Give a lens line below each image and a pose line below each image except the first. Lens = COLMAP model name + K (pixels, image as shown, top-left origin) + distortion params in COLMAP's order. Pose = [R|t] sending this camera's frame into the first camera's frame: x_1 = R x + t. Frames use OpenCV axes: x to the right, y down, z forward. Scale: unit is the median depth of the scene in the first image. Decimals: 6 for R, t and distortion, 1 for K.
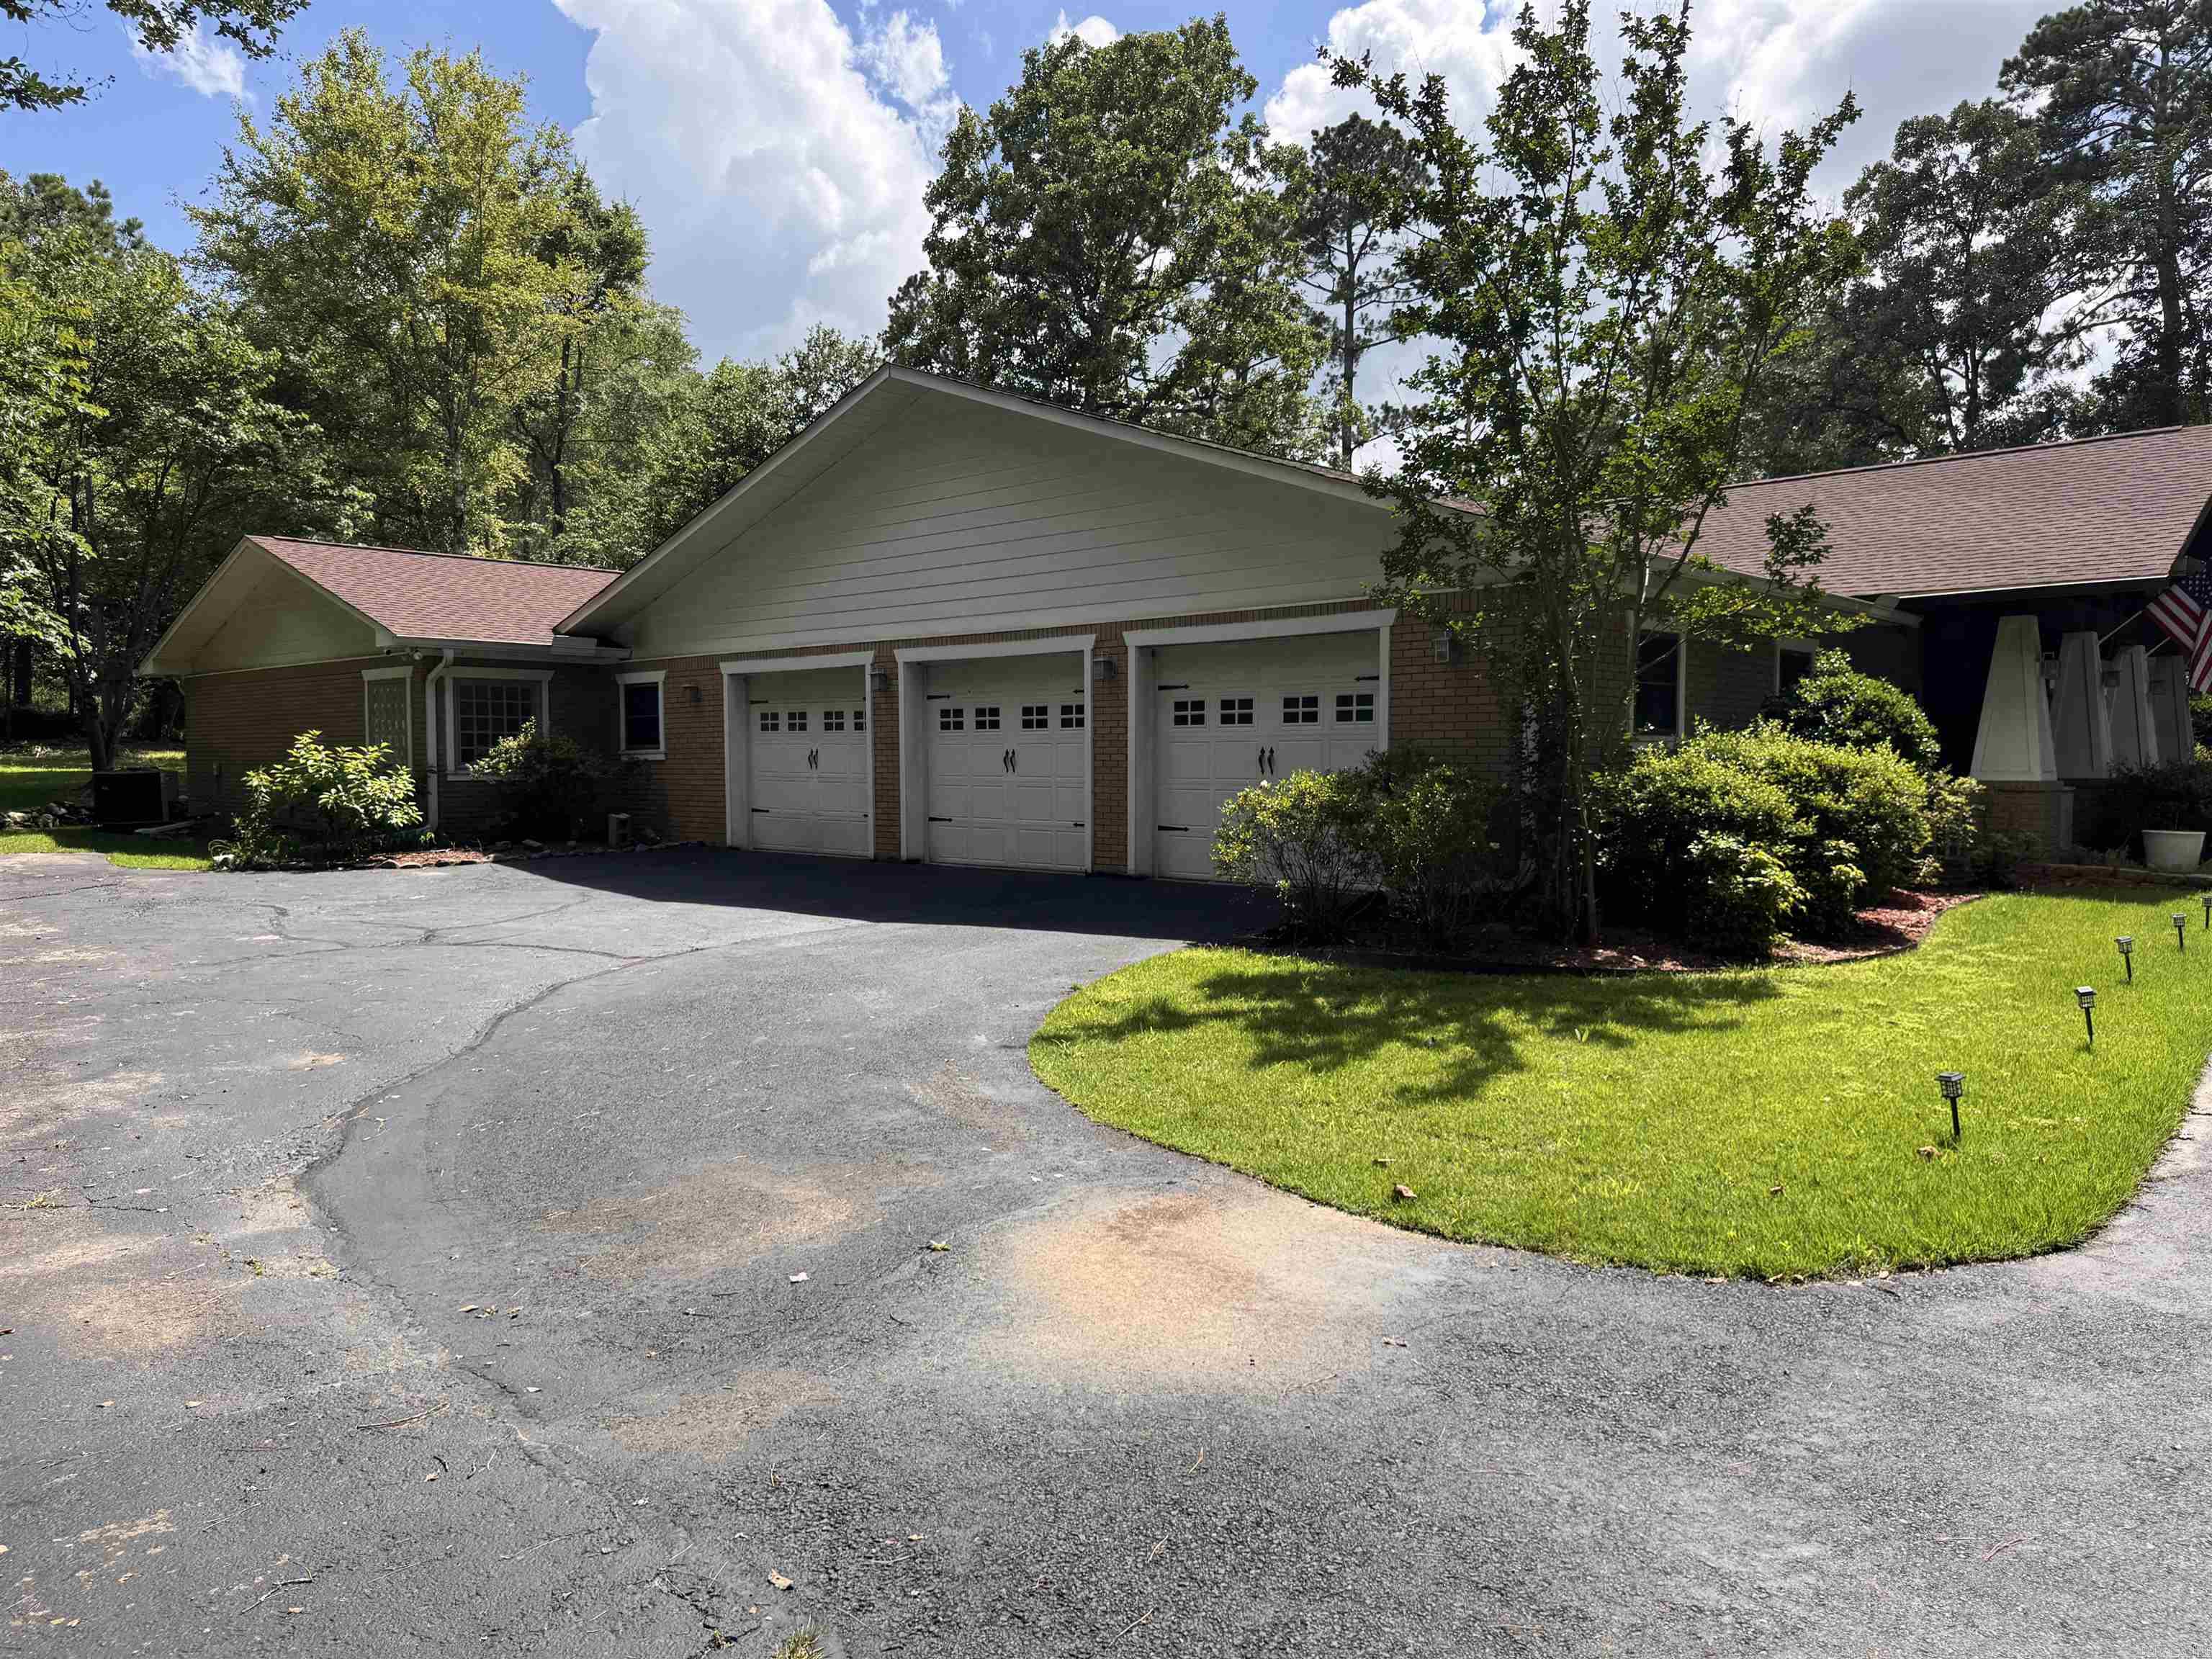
lens RADIAL K [[1551.2, 0, 1115.7], [0, 1551.2, 835.8], [0, 0, 1]] dist [0.023726, -0.028809]
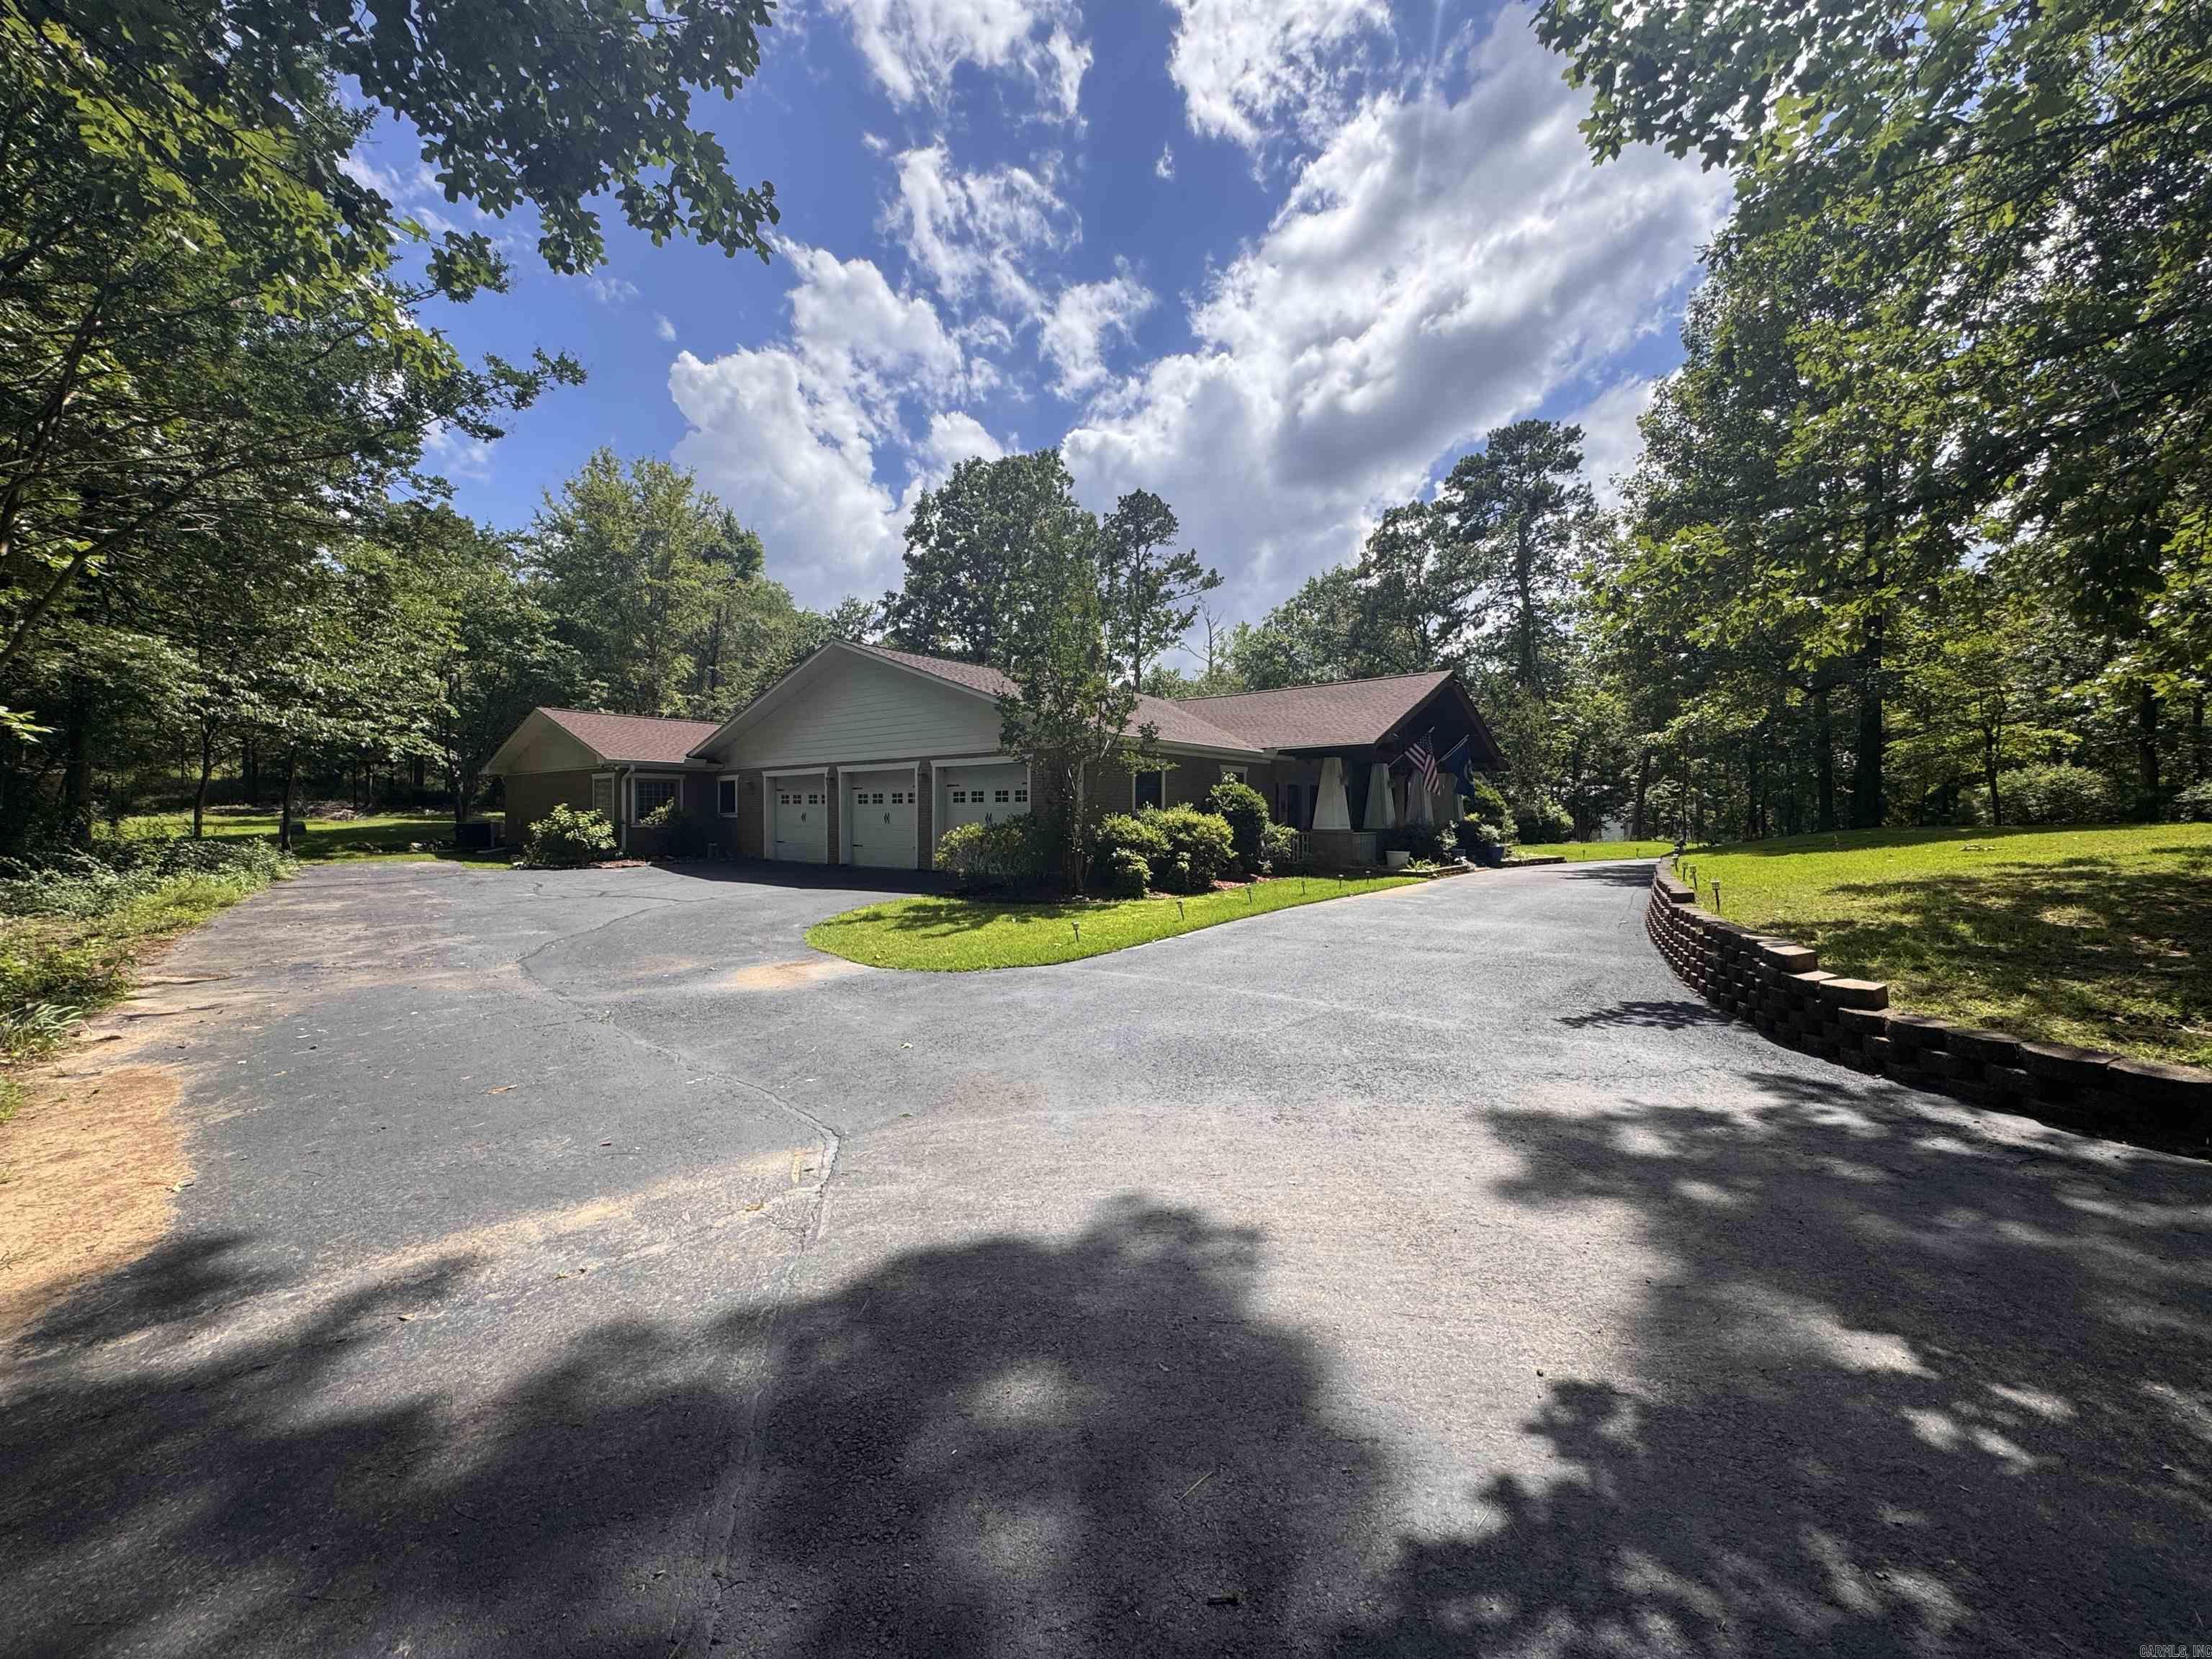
lens RADIAL K [[885.2, 0, 1114.5], [0, 885.2, 829.4], [0, 0, 1]] dist [-0.000652, 0.000694]
pose [[0.998410, 0.003109, 0.056286, 0.133054], [-0.001012, 0.999306, -0.037233, 0.009404], [-0.056362, 0.037116, 0.997720, -0.194453]]
